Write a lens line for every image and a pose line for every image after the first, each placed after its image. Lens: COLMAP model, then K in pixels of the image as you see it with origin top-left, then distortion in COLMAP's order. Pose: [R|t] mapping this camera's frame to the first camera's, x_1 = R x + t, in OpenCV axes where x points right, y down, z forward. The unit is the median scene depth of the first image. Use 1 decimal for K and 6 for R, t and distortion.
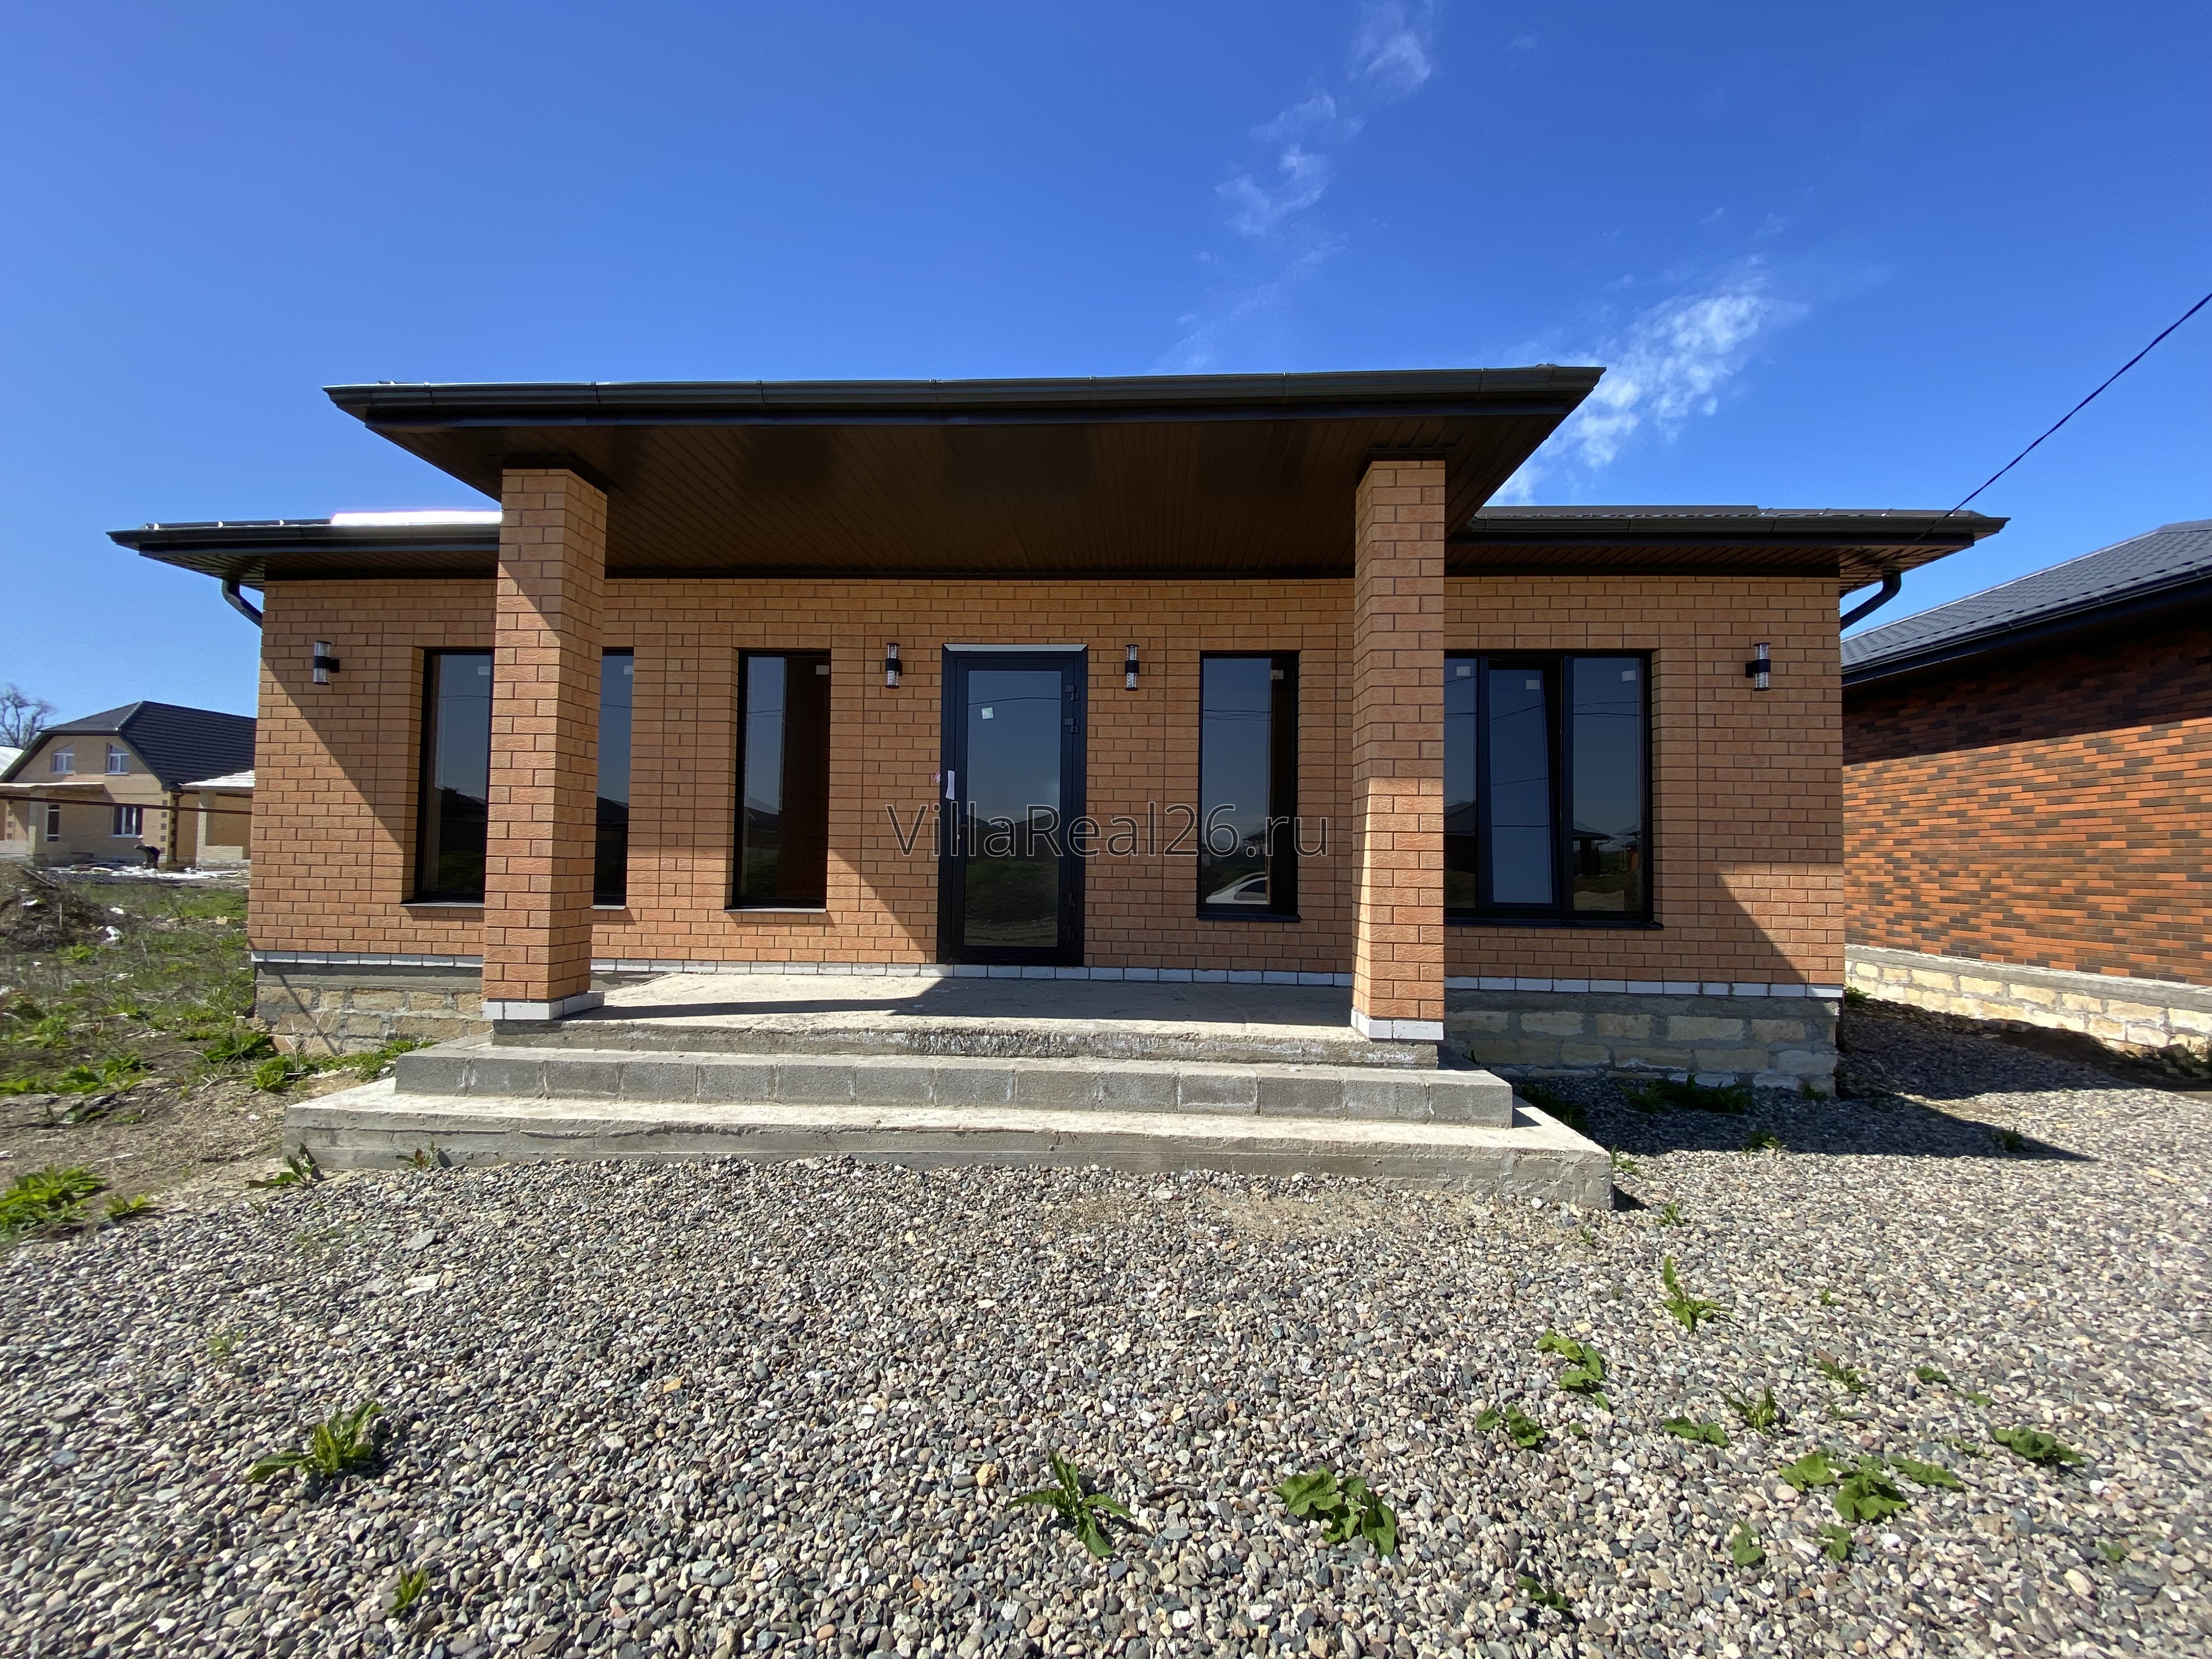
lens RADIAL K [[894.6, 0, 1107.1], [0, 894.6, 814.9], [0, 0, 1]] dist [0.011350, -0.015271]
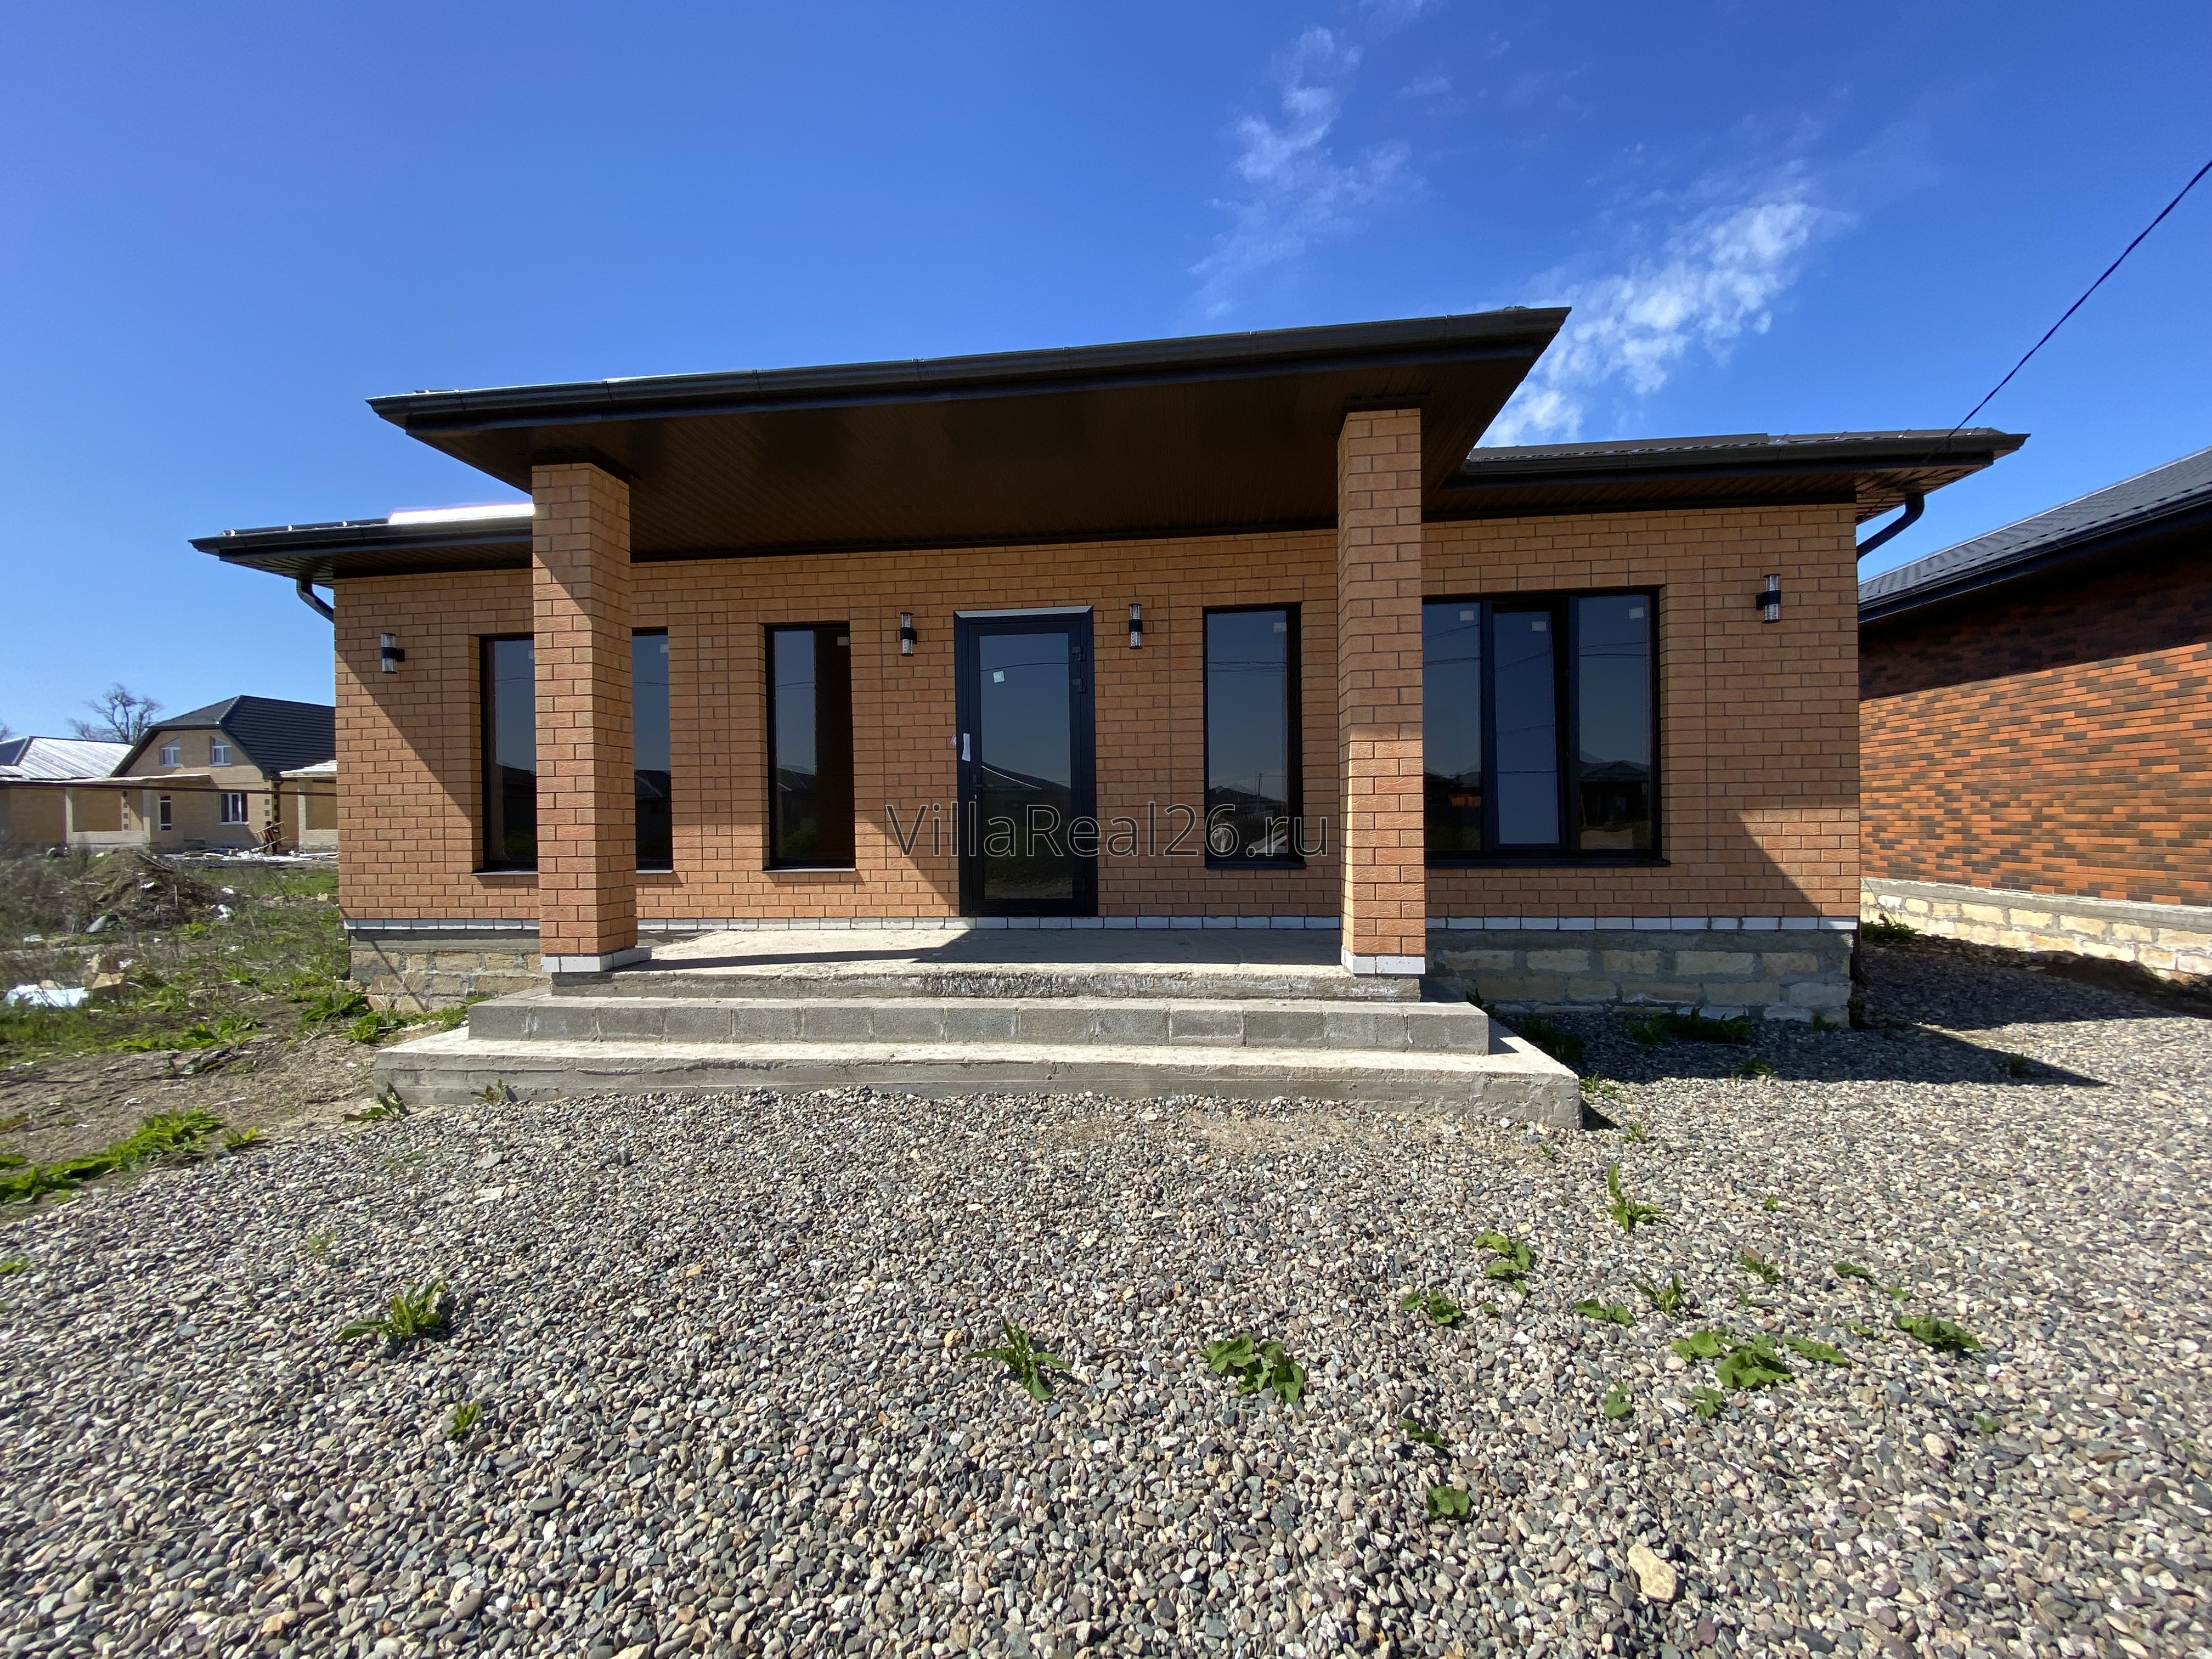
lens RADIAL K [[894.6, 0, 1108.1], [0, 894.6, 812.5], [0, 0, 1]] dist [0.011350, -0.015271]
pose [[0.997668, -0.029505, -0.061544, 0.071481], [0.032010, 0.998682, 0.040131, 0.009413], [0.060278, -0.042007, 0.997297, -0.050412]]
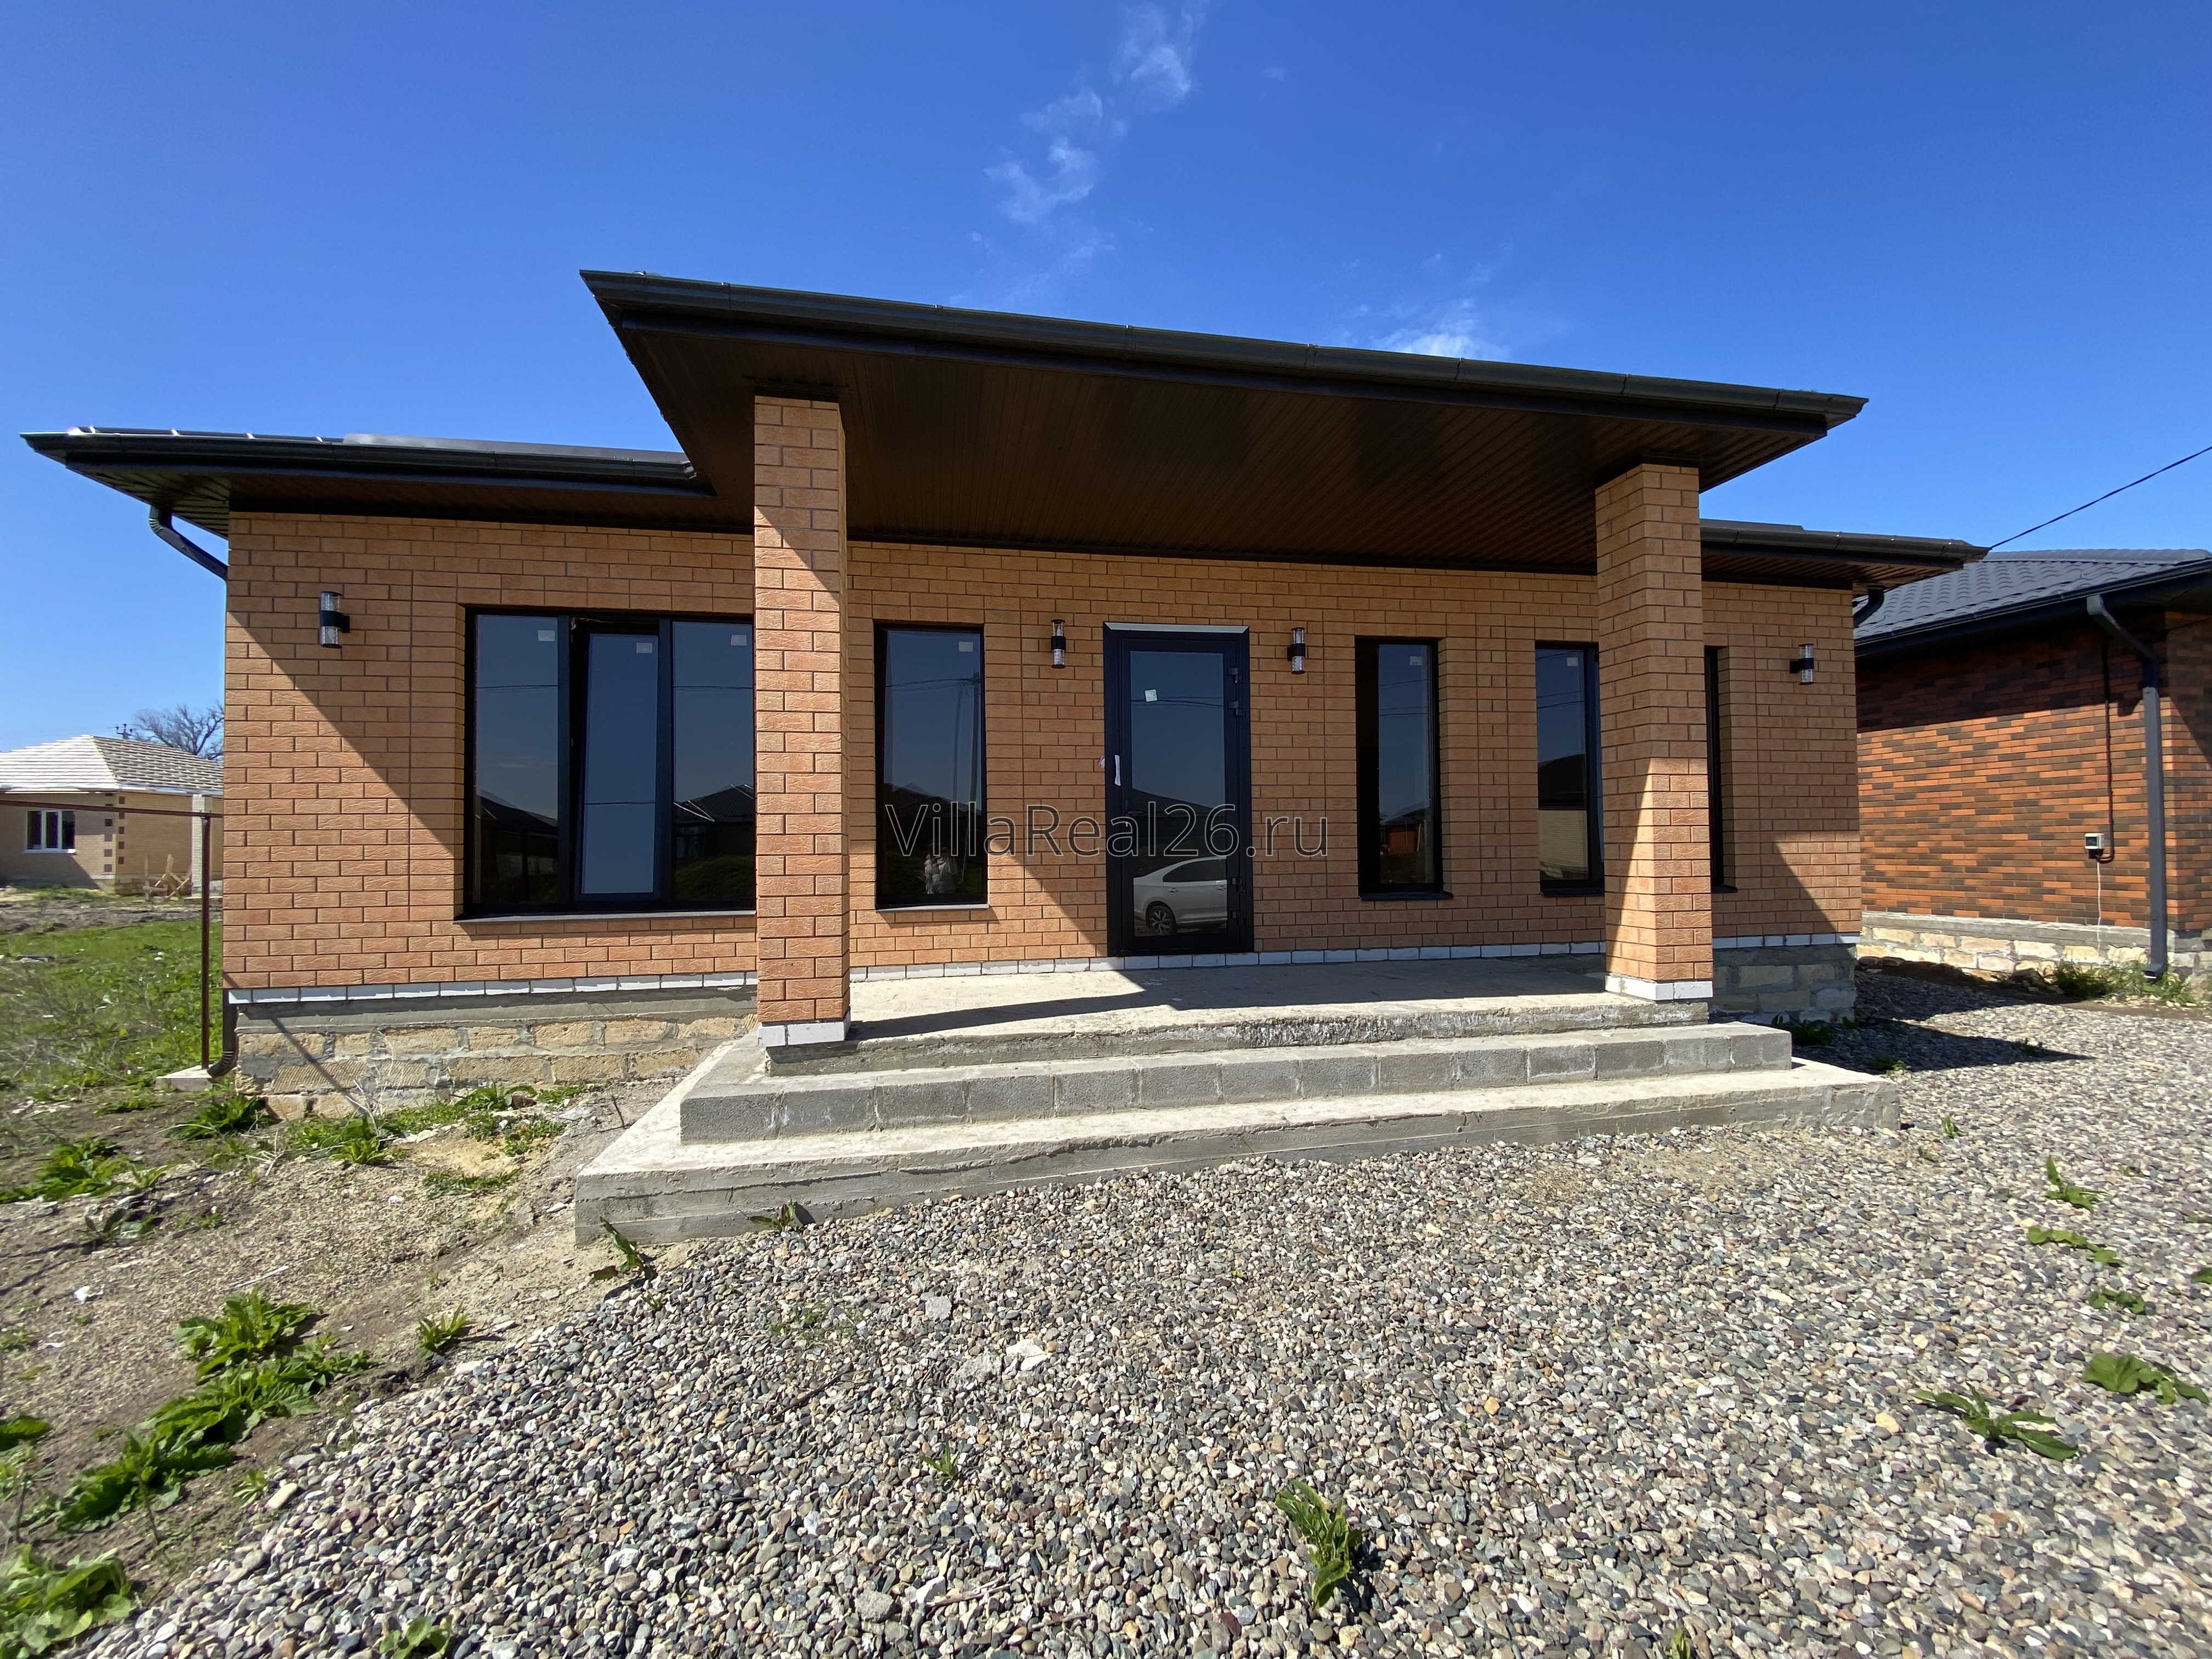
lens RADIAL K [[894.6, 0, 1102.1], [0, 894.6, 815.0], [0, 0, 1]] dist [0.011350, -0.015271]
pose [[0.971916, -0.017964, 0.234642, -0.570511], [0.014758, 0.999772, 0.015411, -0.000296], [-0.234865, -0.011515, 0.971960, 0.101250]]
